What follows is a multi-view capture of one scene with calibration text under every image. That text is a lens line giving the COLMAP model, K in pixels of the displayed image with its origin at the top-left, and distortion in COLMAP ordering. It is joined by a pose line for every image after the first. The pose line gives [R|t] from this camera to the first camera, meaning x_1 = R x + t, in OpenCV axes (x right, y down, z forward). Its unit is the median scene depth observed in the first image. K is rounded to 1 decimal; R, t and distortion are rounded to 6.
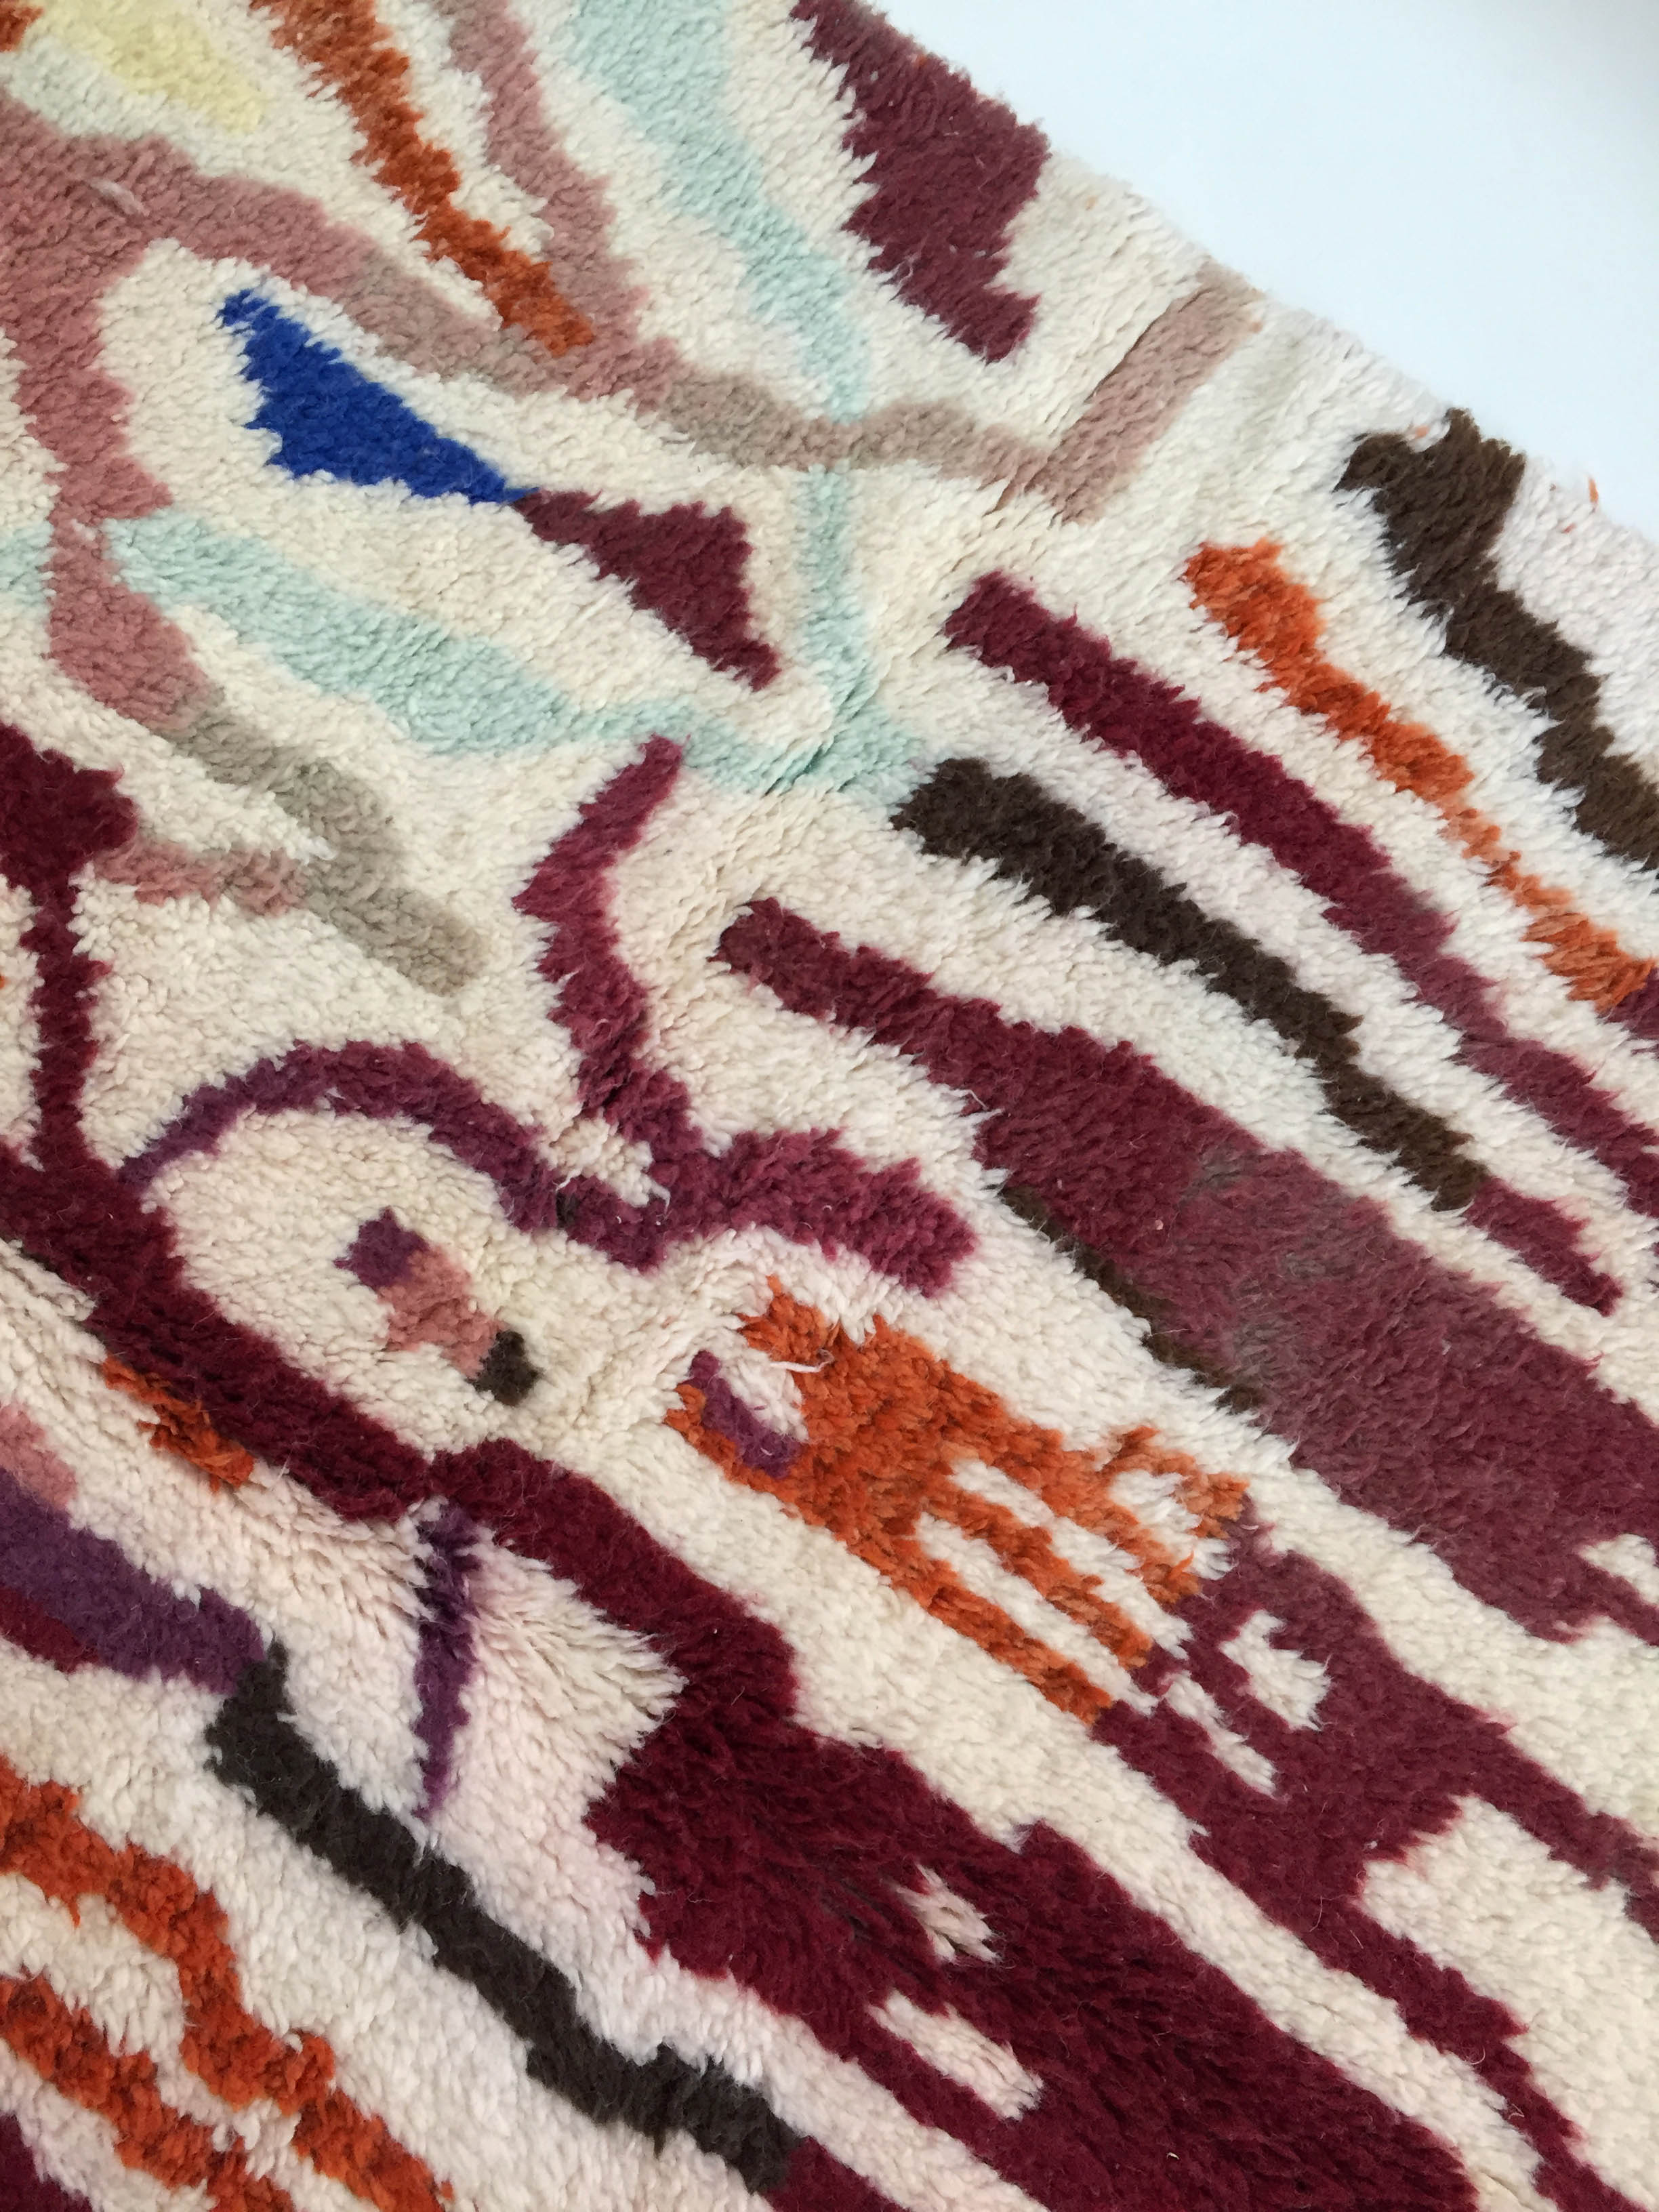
lens RADIAL K [[1838.4, 0, 829.5], [0, 1838.4, 1106.0], [0, 0, 1]] dist [0.083660, -0.089275]
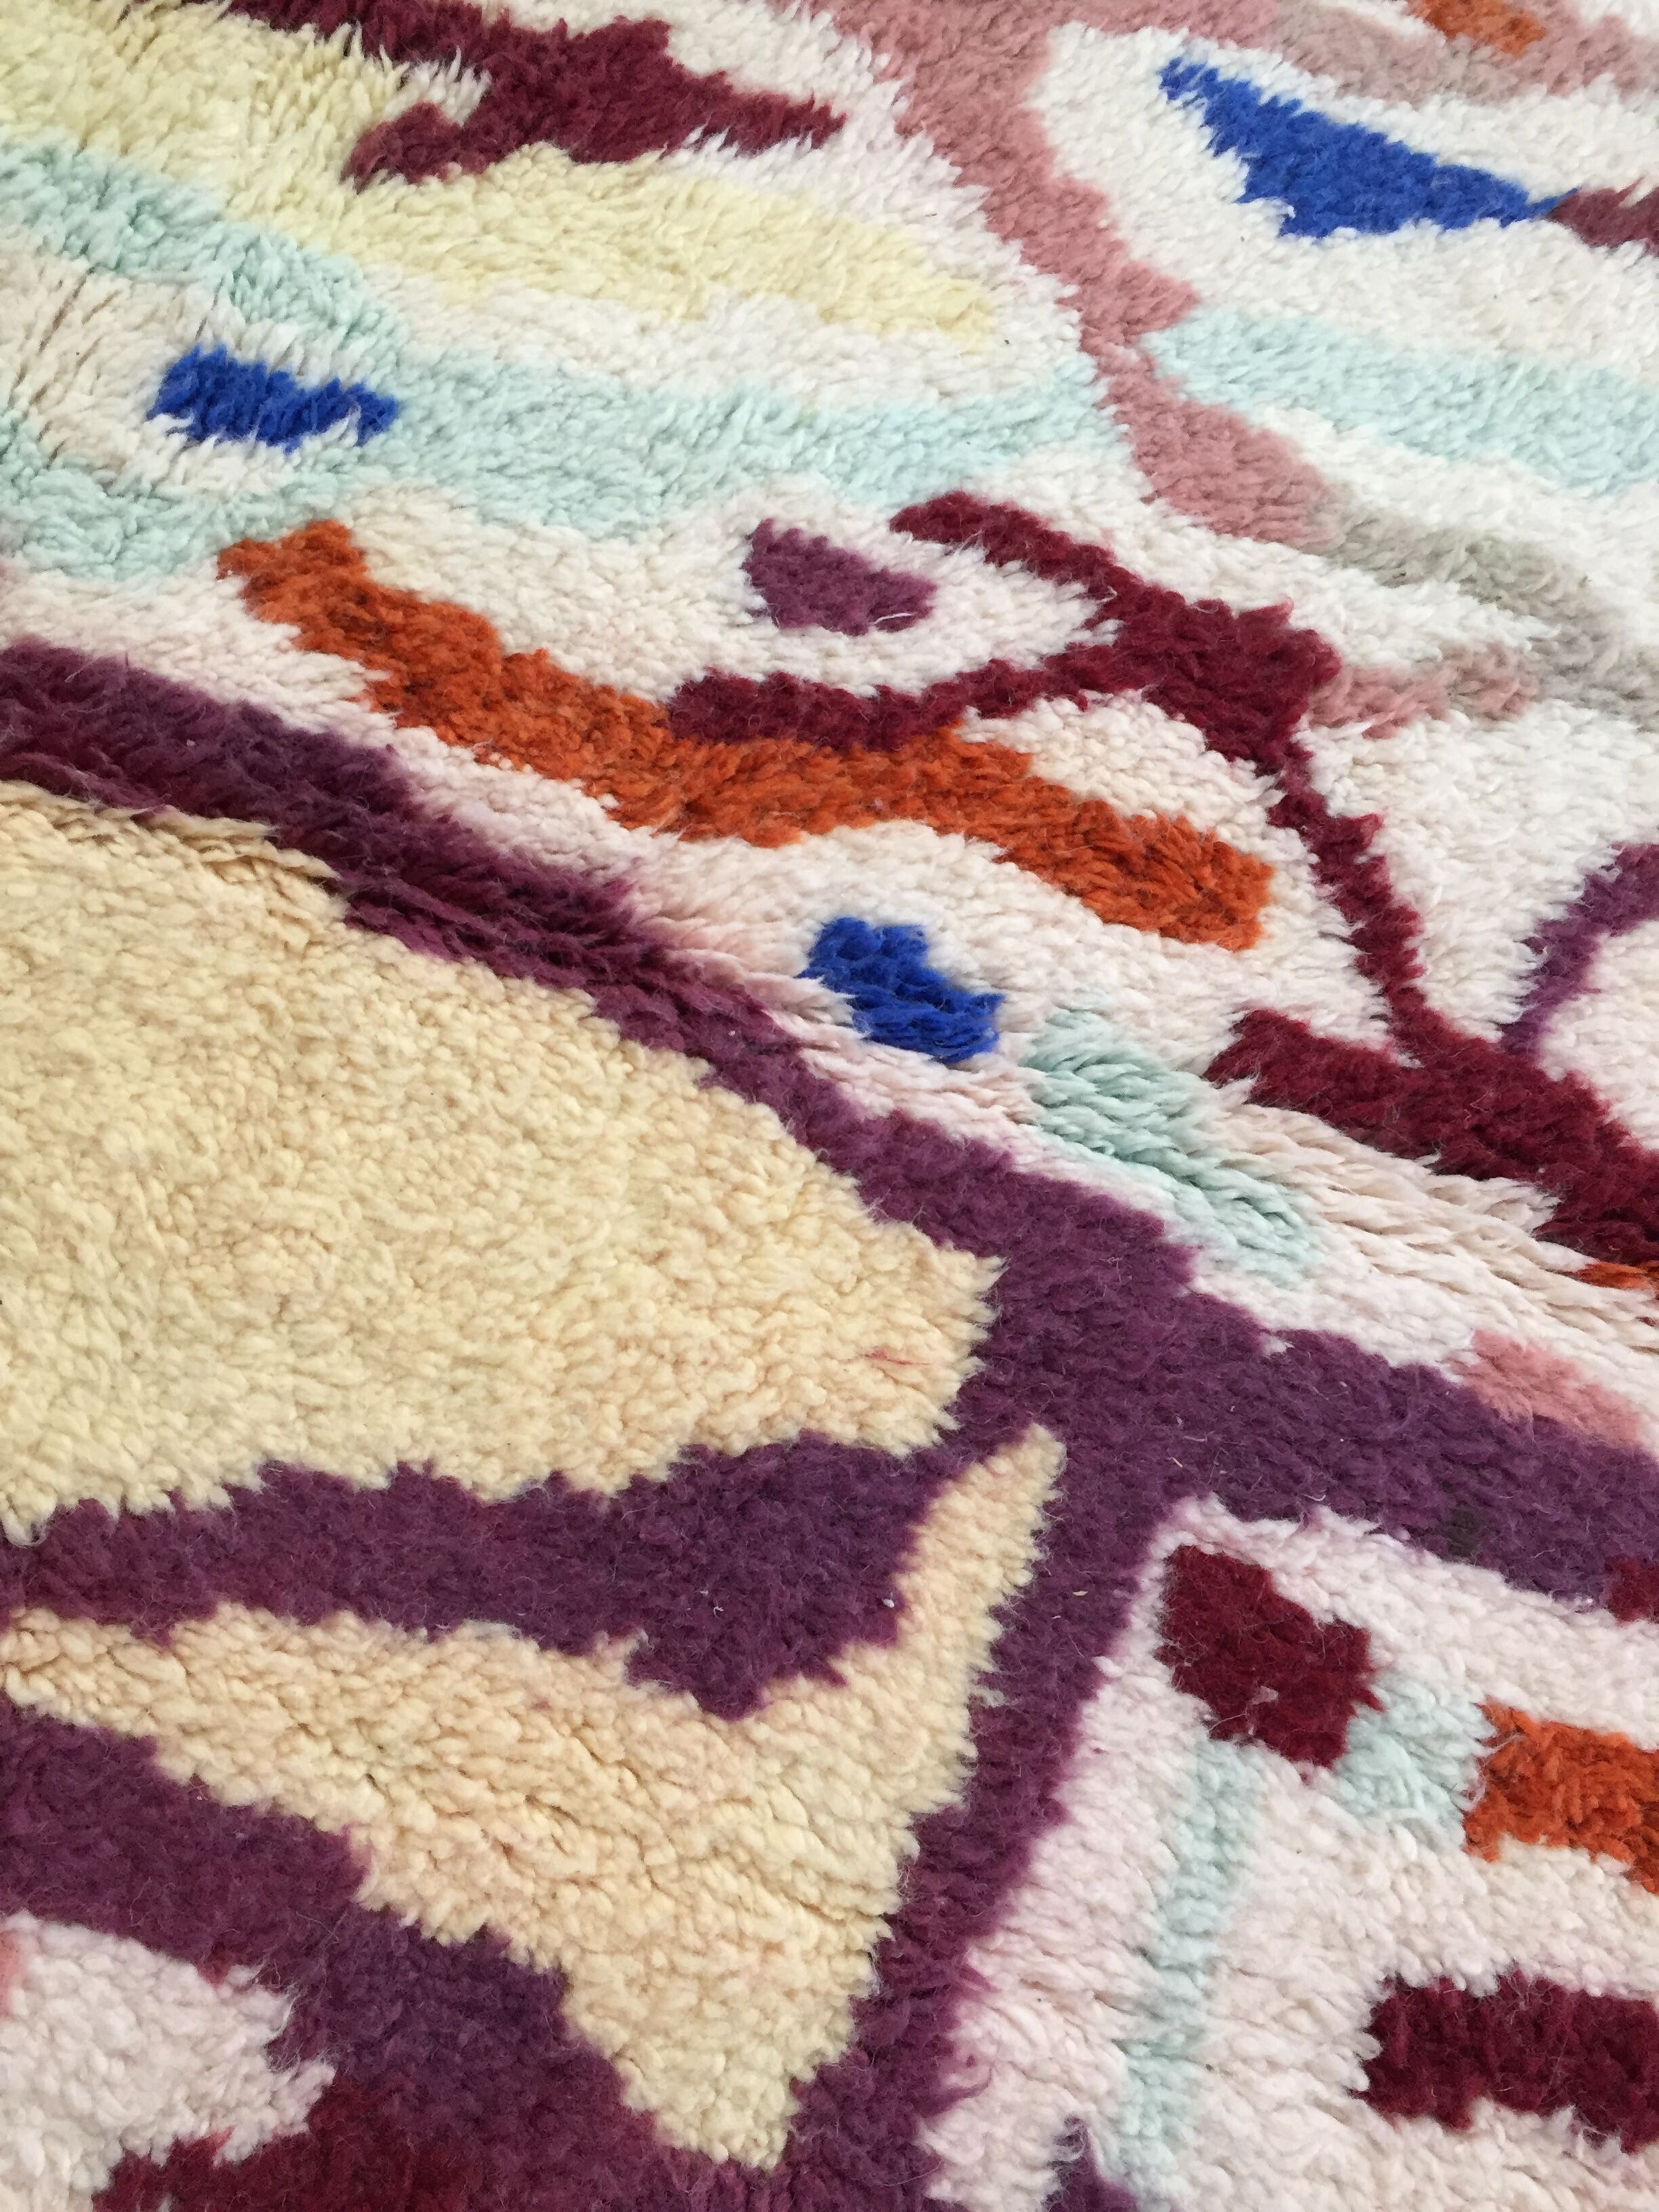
lens RADIAL K [[1838.4, 0, 829.5], [0, 1838.4, 1106.0], [0, 0, 1]] dist [0.083660, -0.089275]
pose [[0.948399, -0.280672, 0.147518, -0.752530], [0.289825, 0.956055, -0.044274, 0.011586], [-0.128609, 0.084744, 0.988068, 0.228788]]
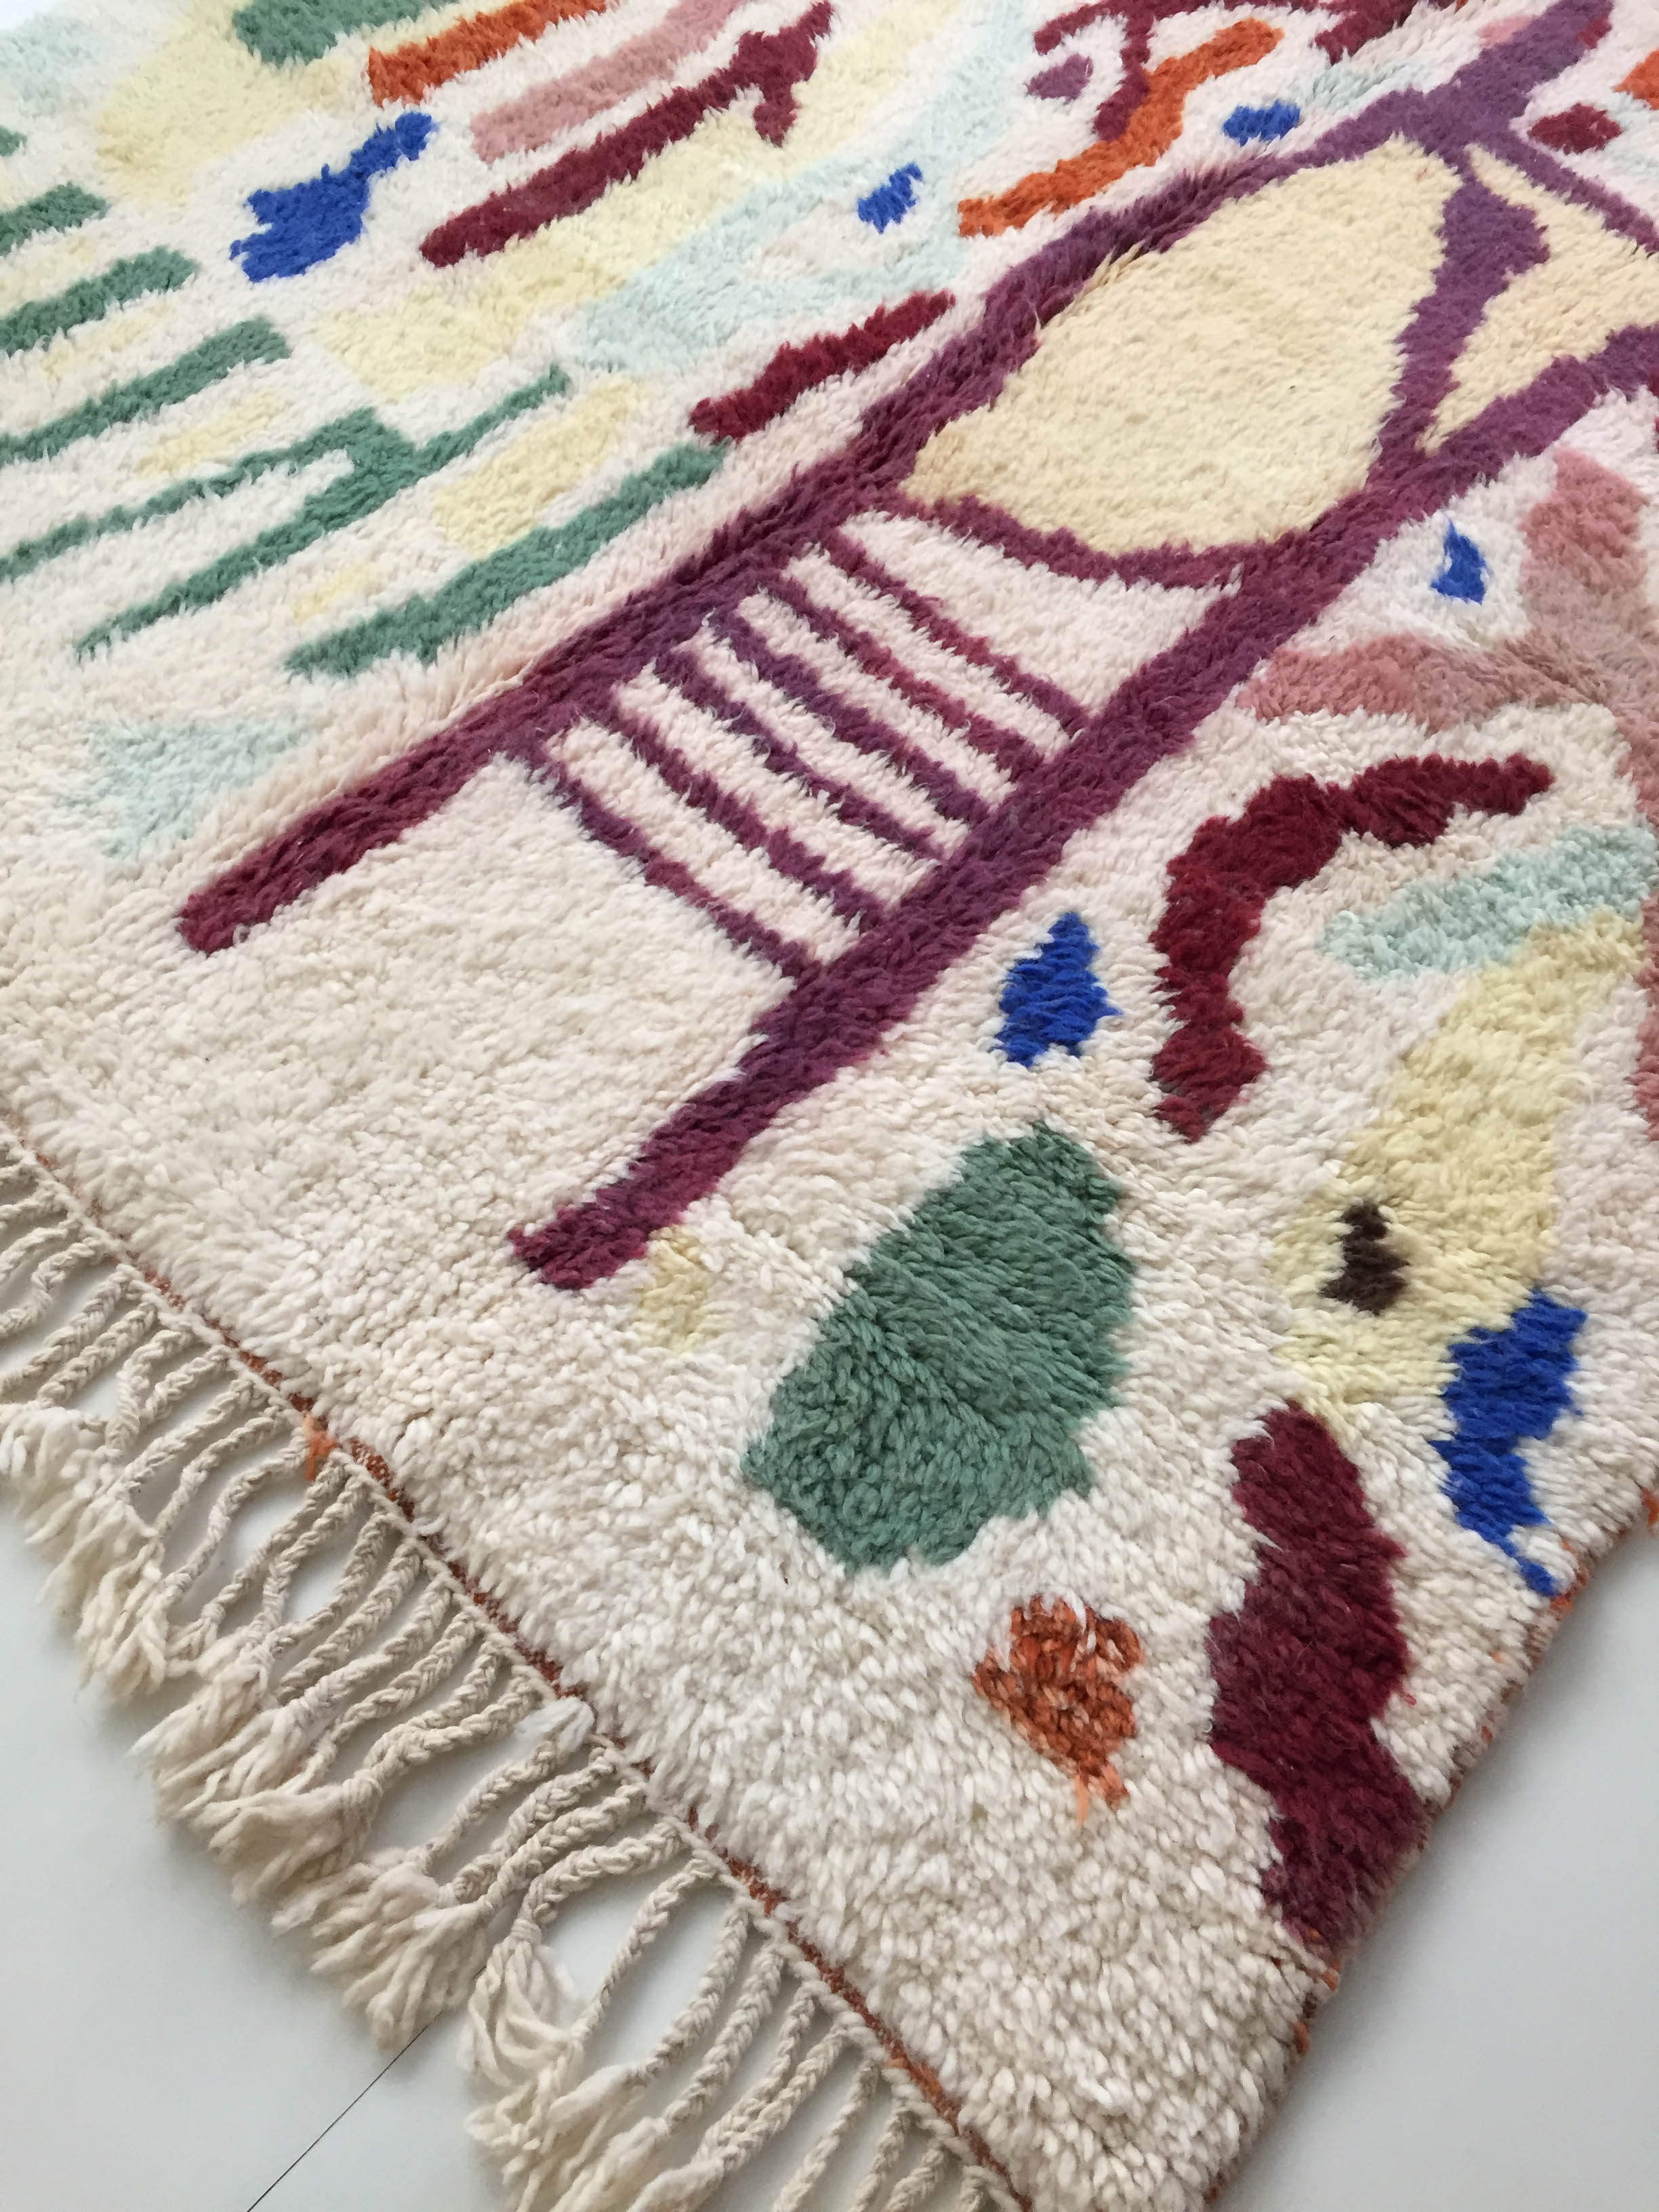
lens RADIAL K [[1838.4, 0, 829.5], [0, 1838.4, 1106.0], [0, 0, 1]] dist [0.083660, -0.089275]
pose [[0.114556, -0.873139, 0.473819, -2.200007], [0.967192, 0.206897, 0.147423, -0.494681], [-0.226753, 0.441386, 0.868195, -0.018433]]
